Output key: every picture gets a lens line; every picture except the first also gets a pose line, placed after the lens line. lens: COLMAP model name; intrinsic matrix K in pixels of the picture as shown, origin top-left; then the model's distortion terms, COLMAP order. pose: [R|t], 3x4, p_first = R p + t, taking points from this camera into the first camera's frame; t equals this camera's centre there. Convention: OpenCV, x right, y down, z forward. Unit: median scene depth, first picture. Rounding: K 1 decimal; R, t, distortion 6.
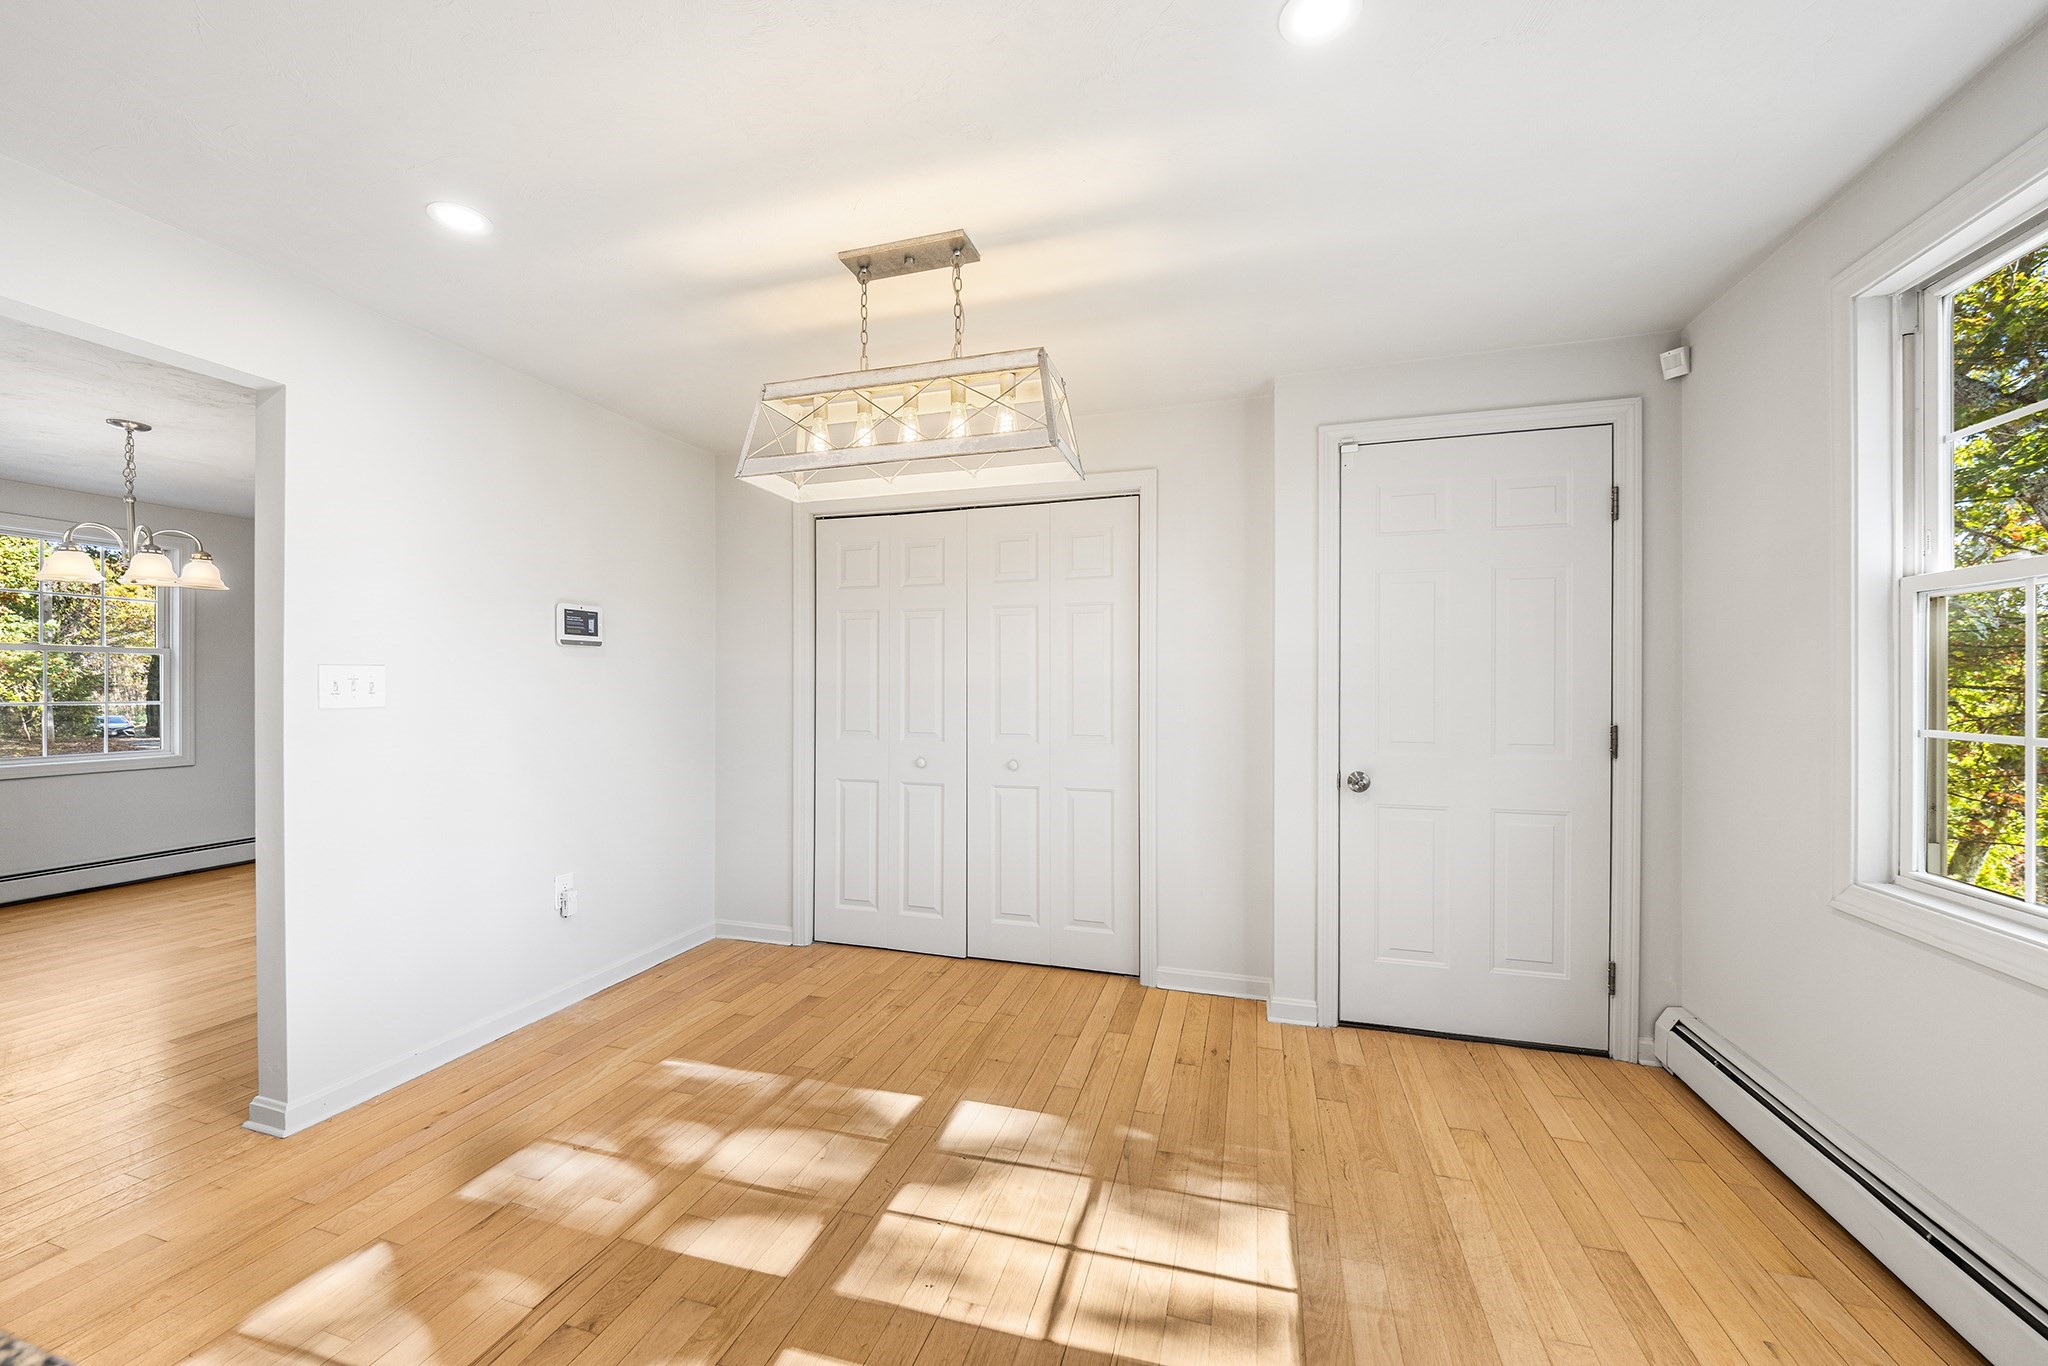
lens RADIAL K [[768.4, 0, 1035.8], [0, 768.4, 688.6], [0, 0, 1]] dist [0.013592, 0.000080]
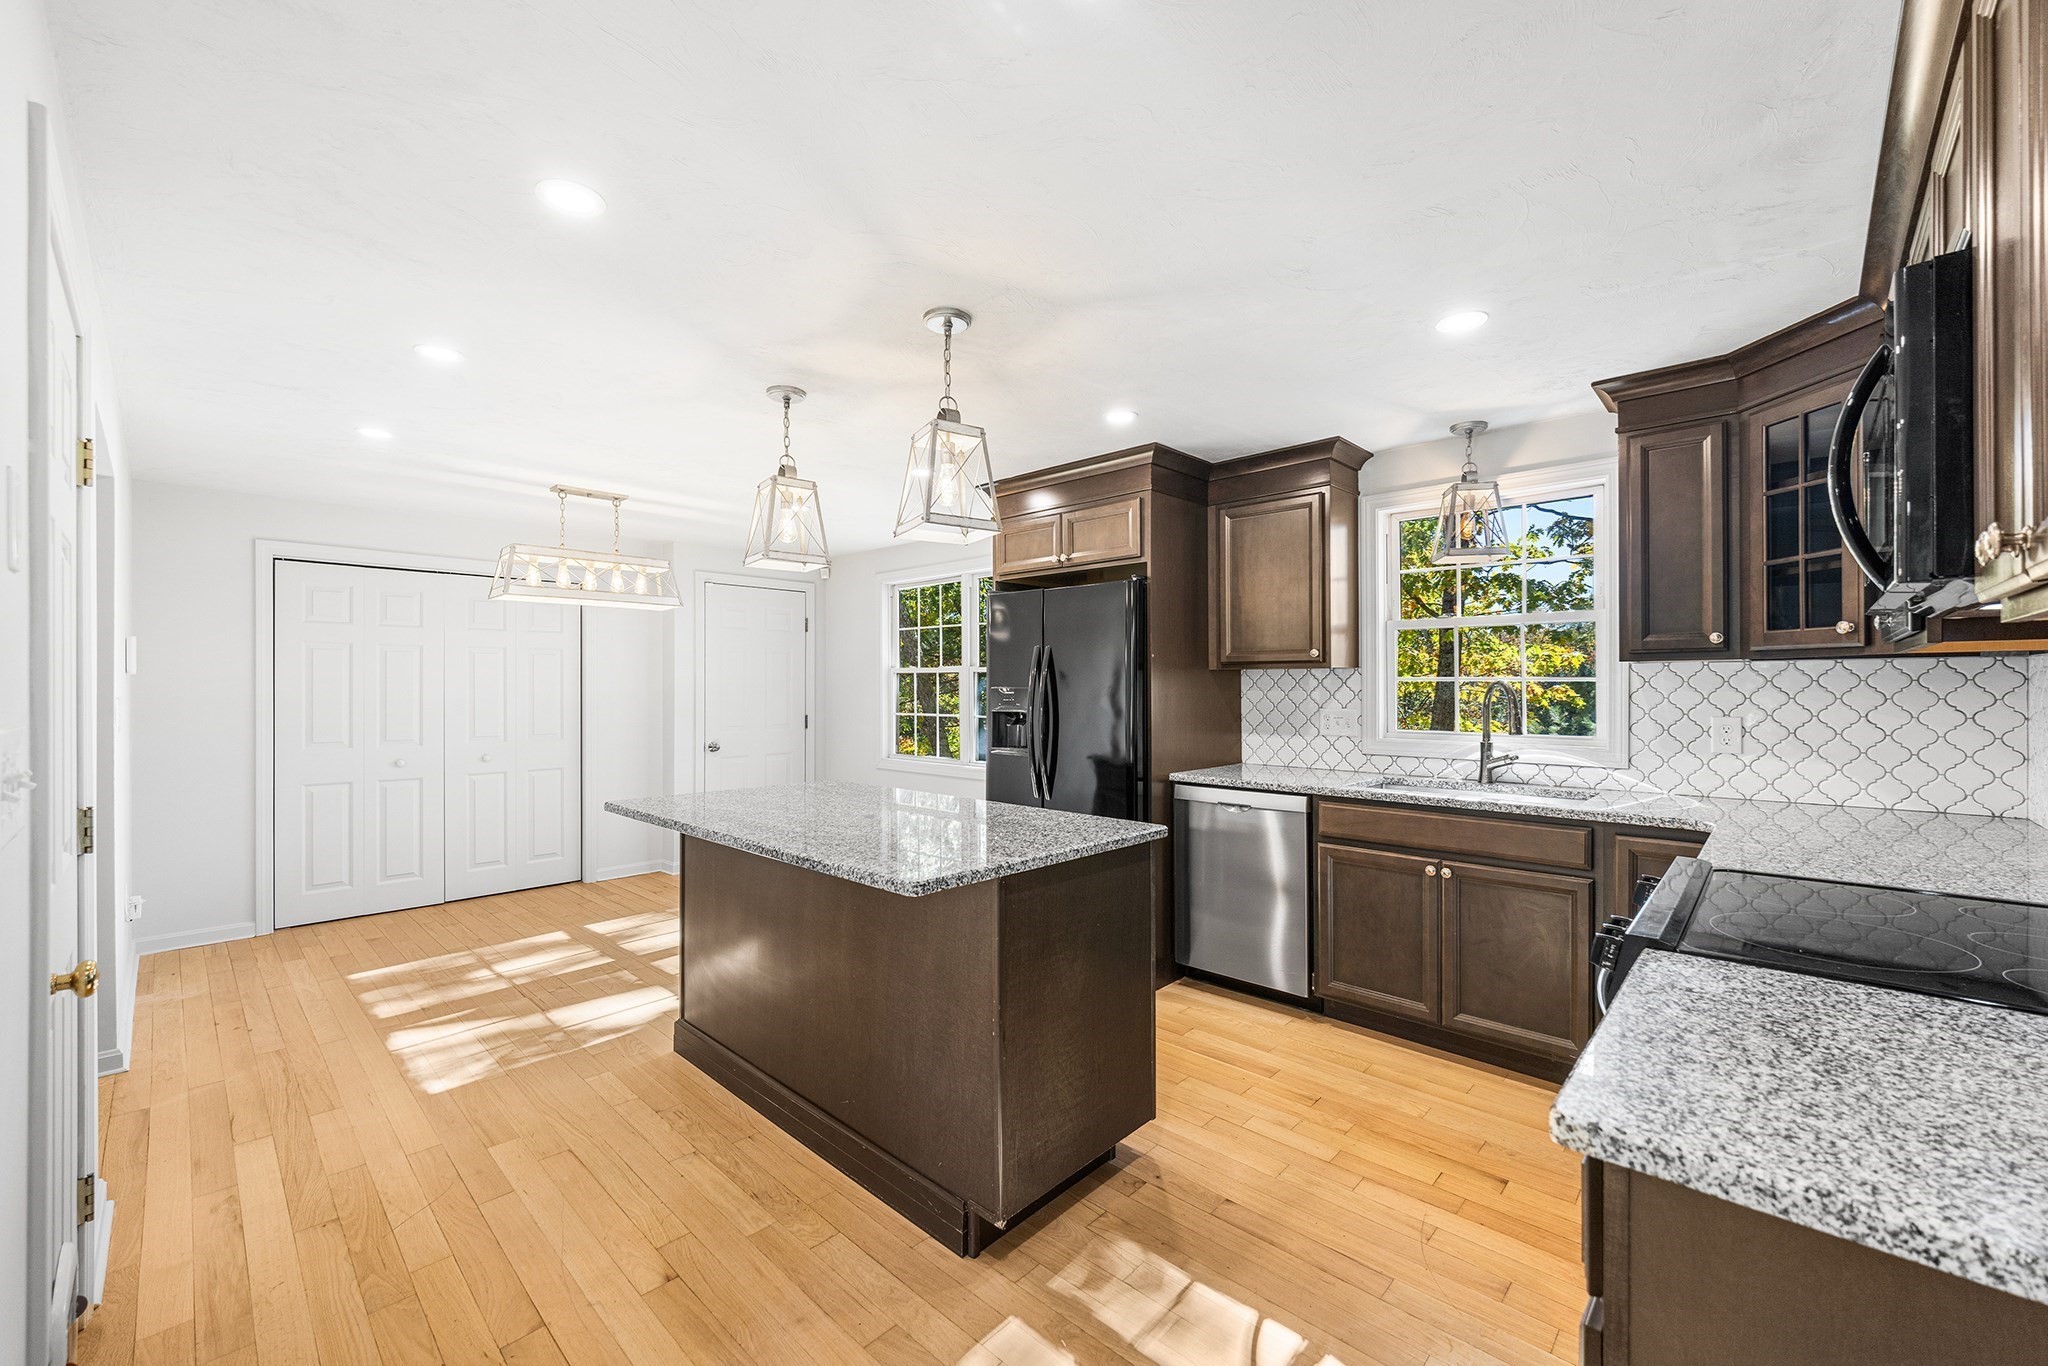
lens RADIAL K [[795.4, 0, 1014.1], [0, 795.4, 686.0], [0, 0, 1]] dist [0.000234, 0.000034]
pose [[0.450100, 0.001746, 0.892976, -1.098766], [0.000238, 0.999998, -0.002075, -0.038517], [-0.892978, 0.001147, 0.450099, -0.657608]]
